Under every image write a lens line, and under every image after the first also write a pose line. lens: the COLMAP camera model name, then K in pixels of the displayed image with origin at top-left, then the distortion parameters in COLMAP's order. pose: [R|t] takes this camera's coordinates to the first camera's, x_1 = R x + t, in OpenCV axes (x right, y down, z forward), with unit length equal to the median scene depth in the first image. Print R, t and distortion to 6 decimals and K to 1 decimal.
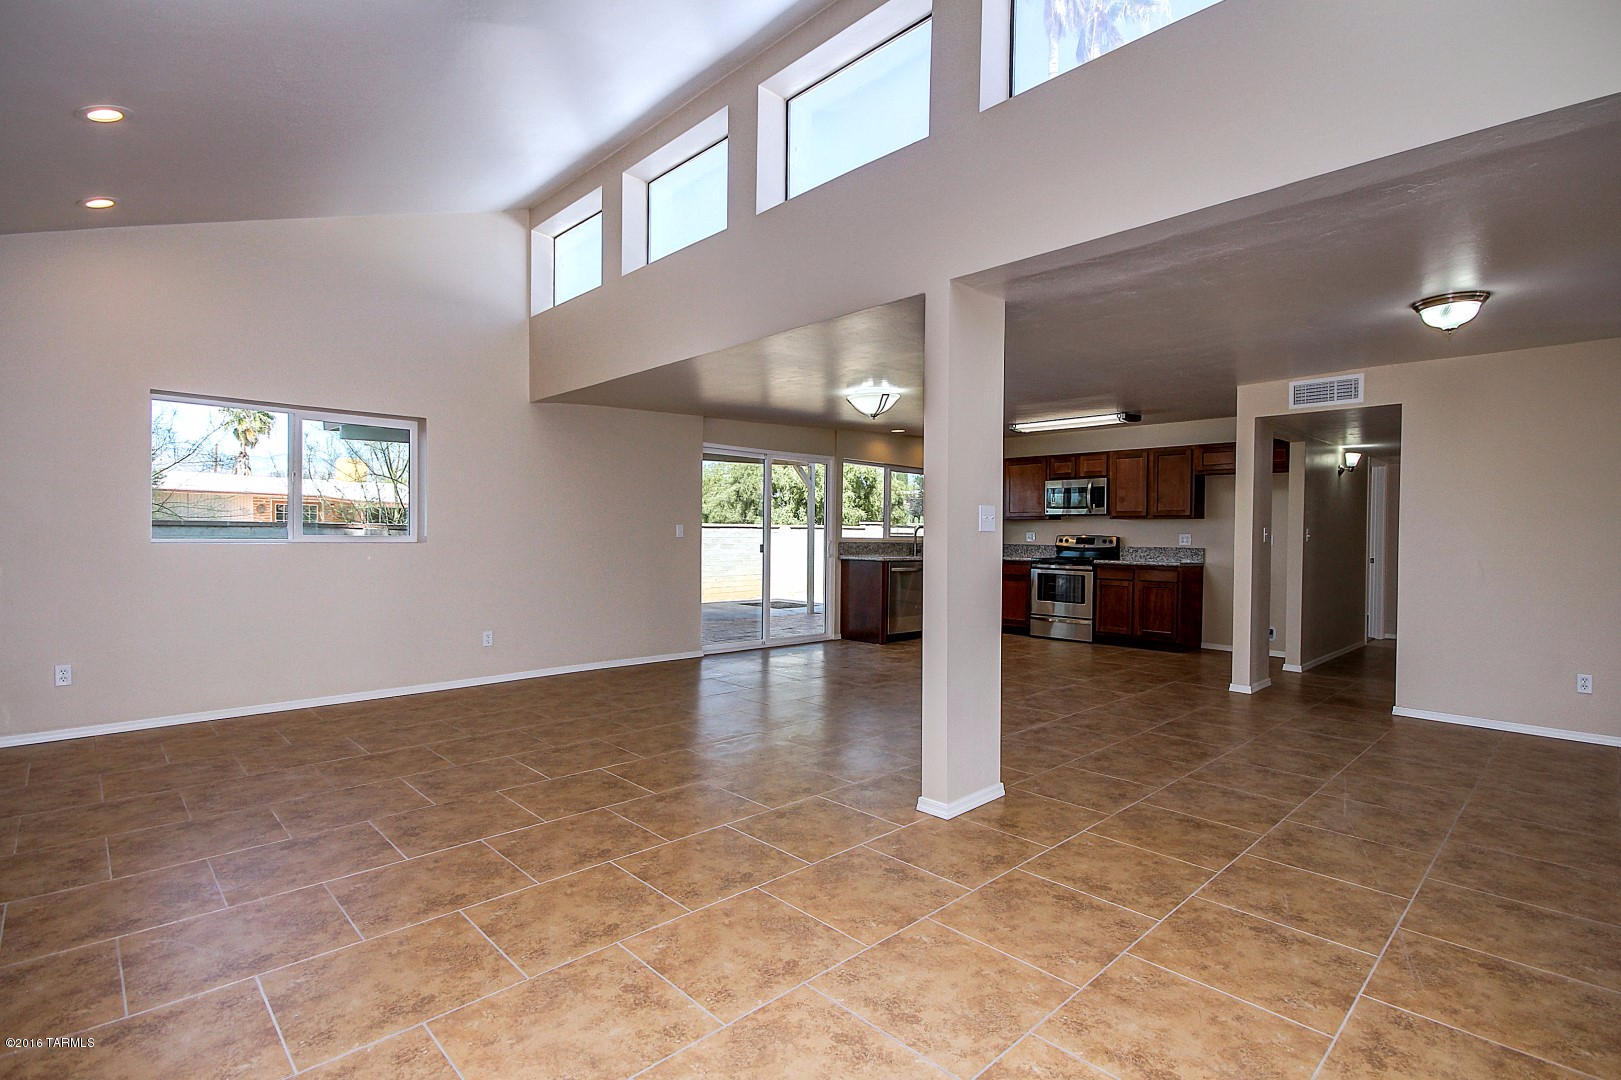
lens RADIAL K [[765.5, 0, 827.2], [0, 765.5, 548.1], [0, 0, 1]] dist [-0.005411, 0.003773]
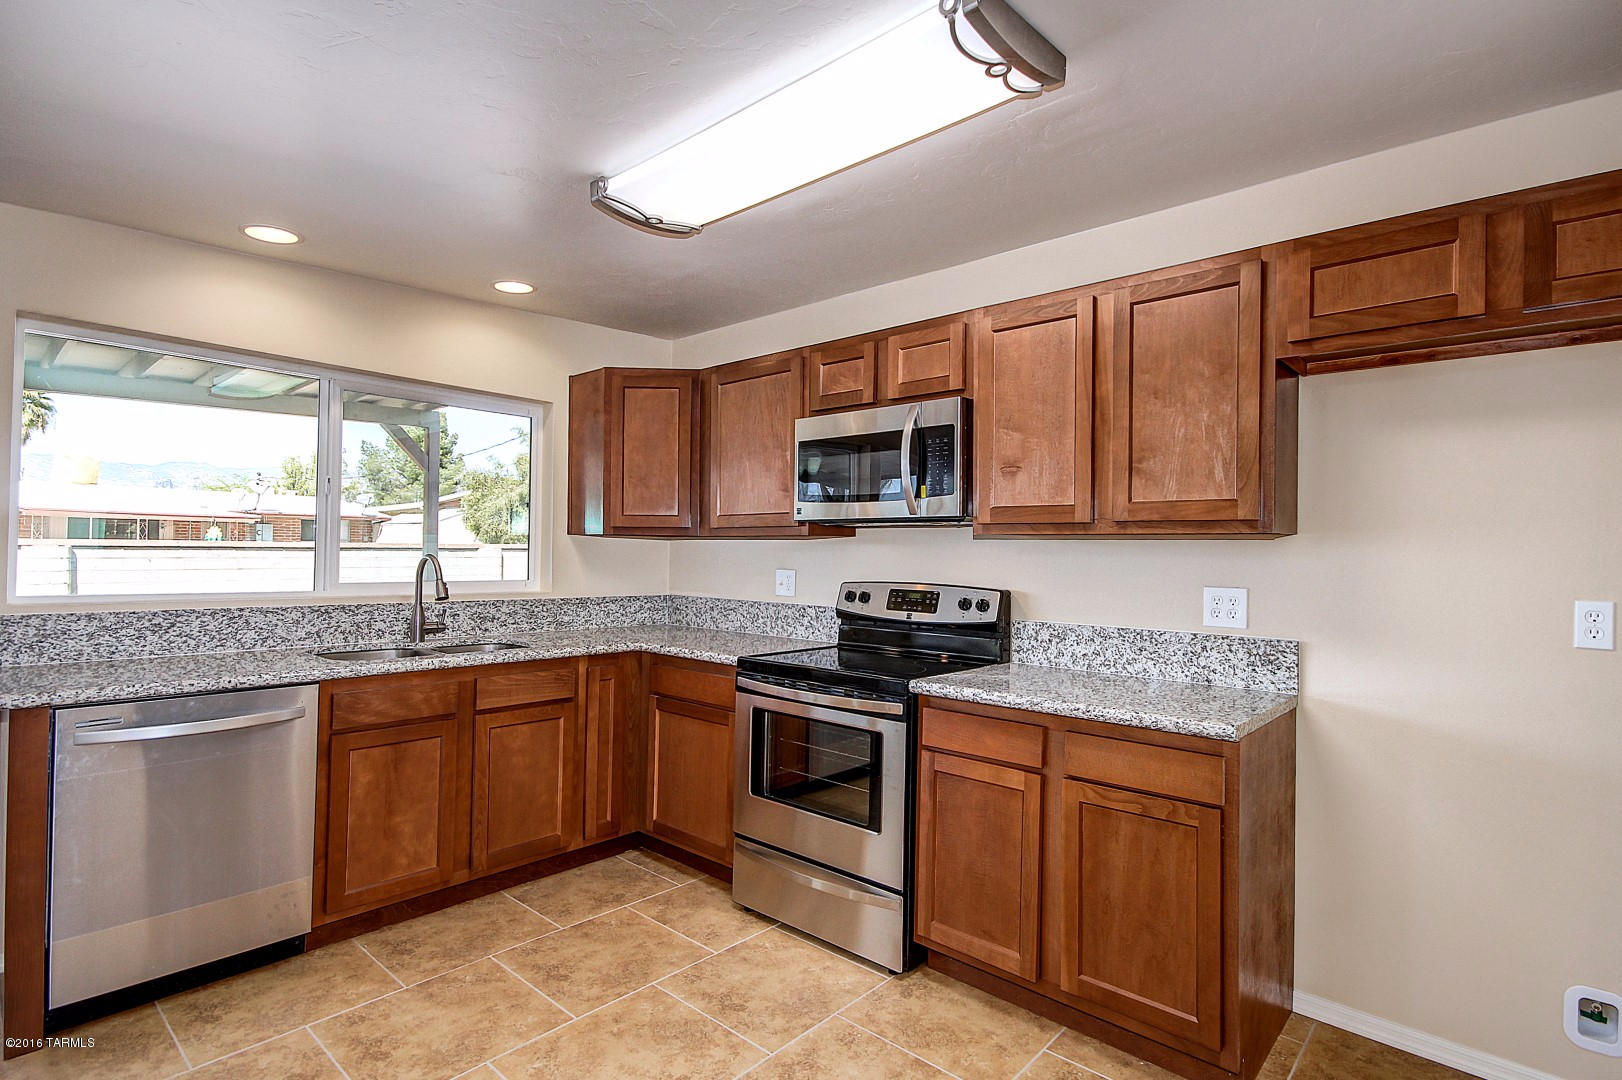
lens RADIAL K [[788.4, 0, 827.2], [0, 788.4, 544.4], [0, 0, 1]] dist [0.007868, -0.006750]
pose [[0.997477, 0.001090, 0.070983, 0.292773], [0.000687, 0.999687, -0.025009, -0.026662], [-0.070988, 0.024995, 0.997164, 0.700040]]
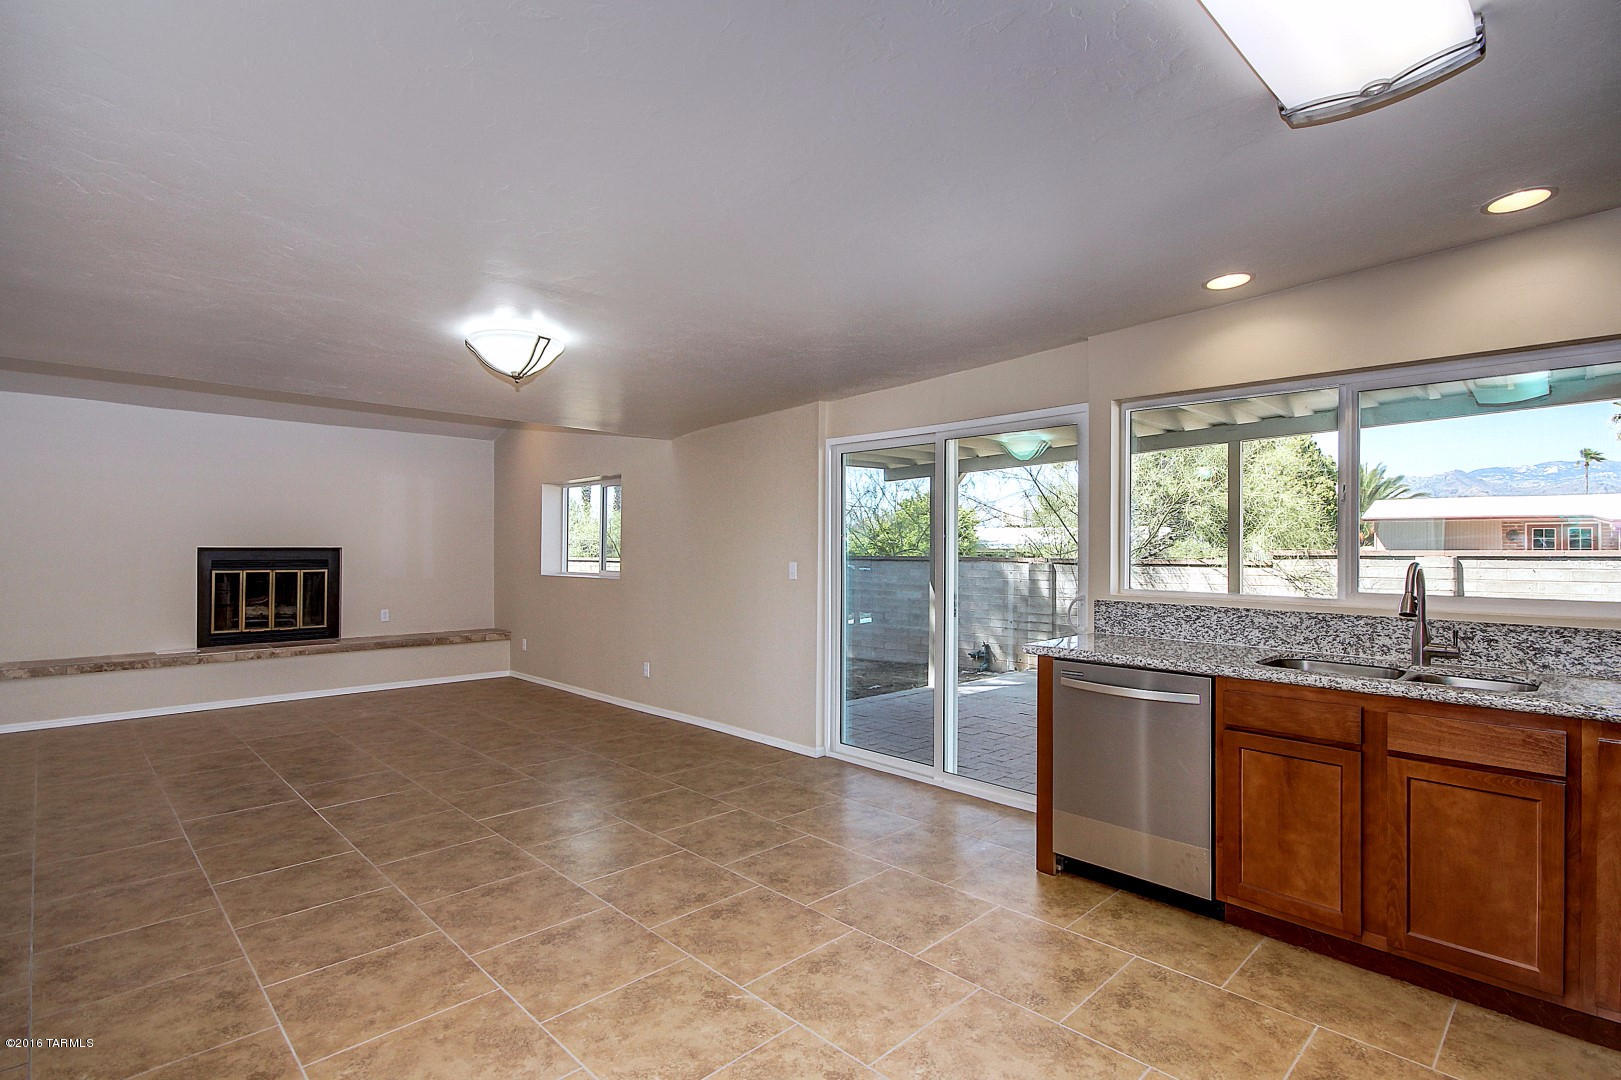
lens RADIAL K [[765.5, 0, 824.1], [0, 765.5, 543.8], [0, 0, 1]] dist [-0.005411, 0.003773]
pose [[0.007169, -0.020350, -0.999767, 0.437532], [-0.020610, 0.999578, -0.020494, -0.027914], [0.999762, 0.020752, 0.006747, 0.842733]]
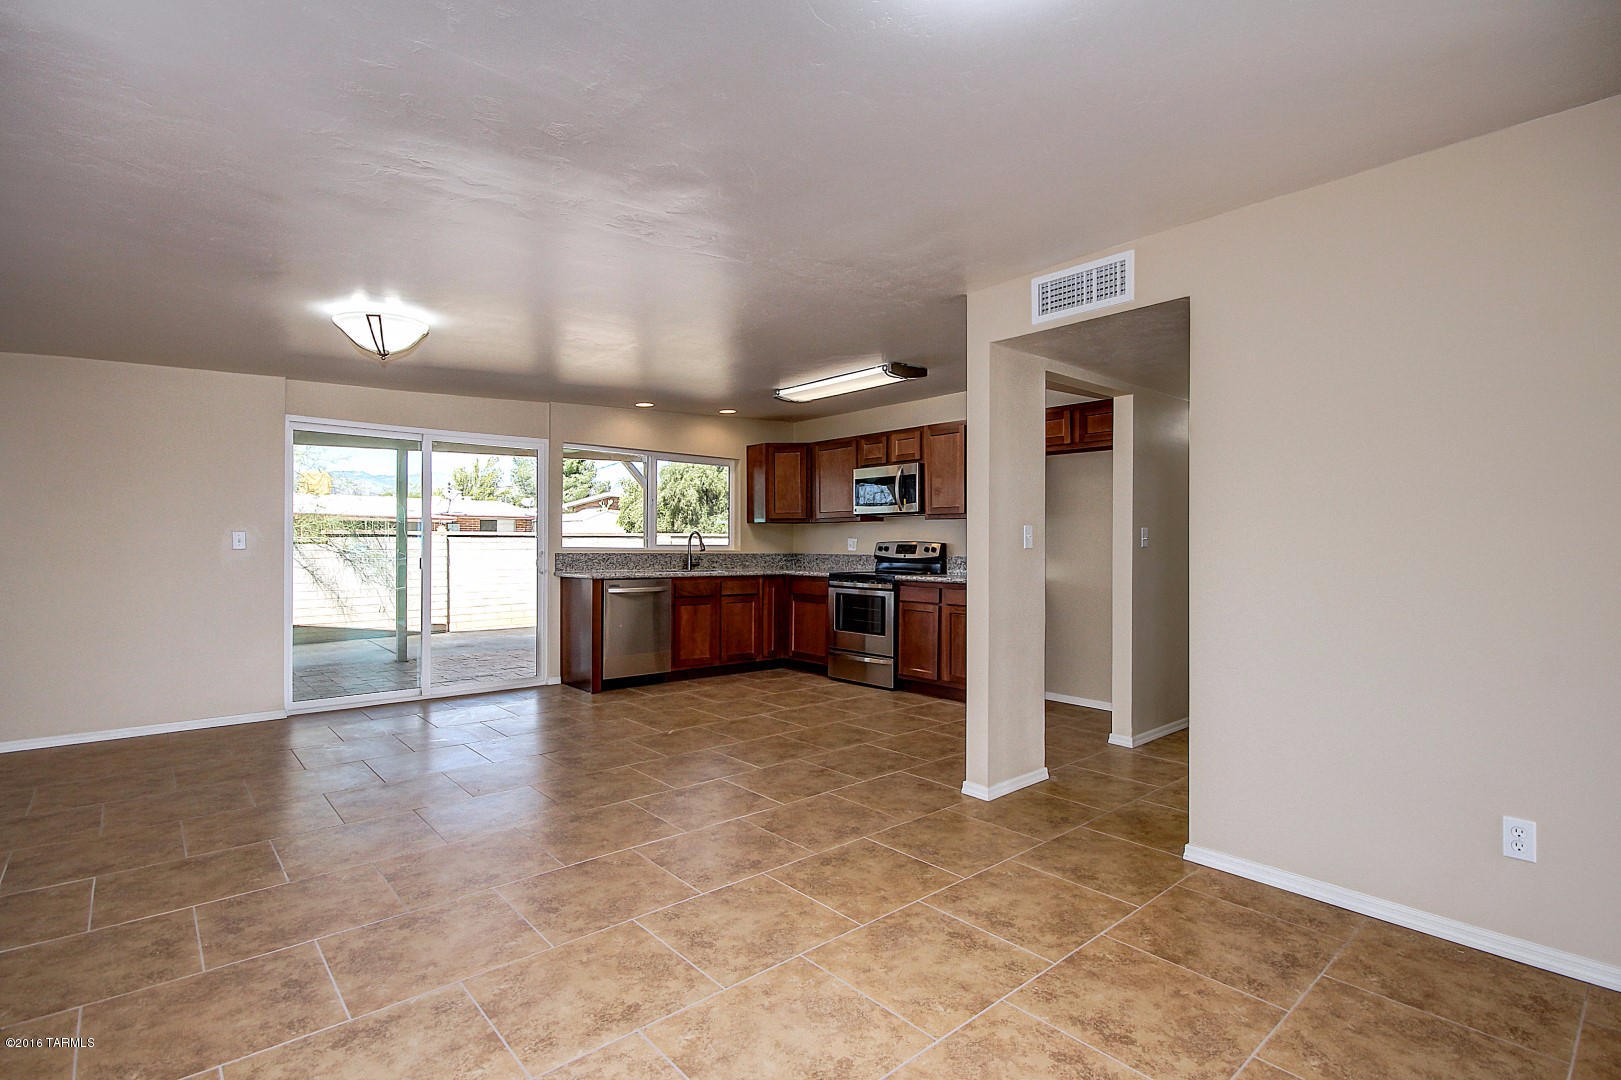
lens RADIAL K [[765.5, 0, 827.8], [0, 765.5, 544.6], [0, 0, 1]] dist [-0.005411, 0.003773]
pose [[0.998918, -0.009440, -0.045541, 0.312771], [0.008631, 0.999802, -0.017911, -0.001252], [0.045701, 0.017498, 0.998802, 0.267514]]
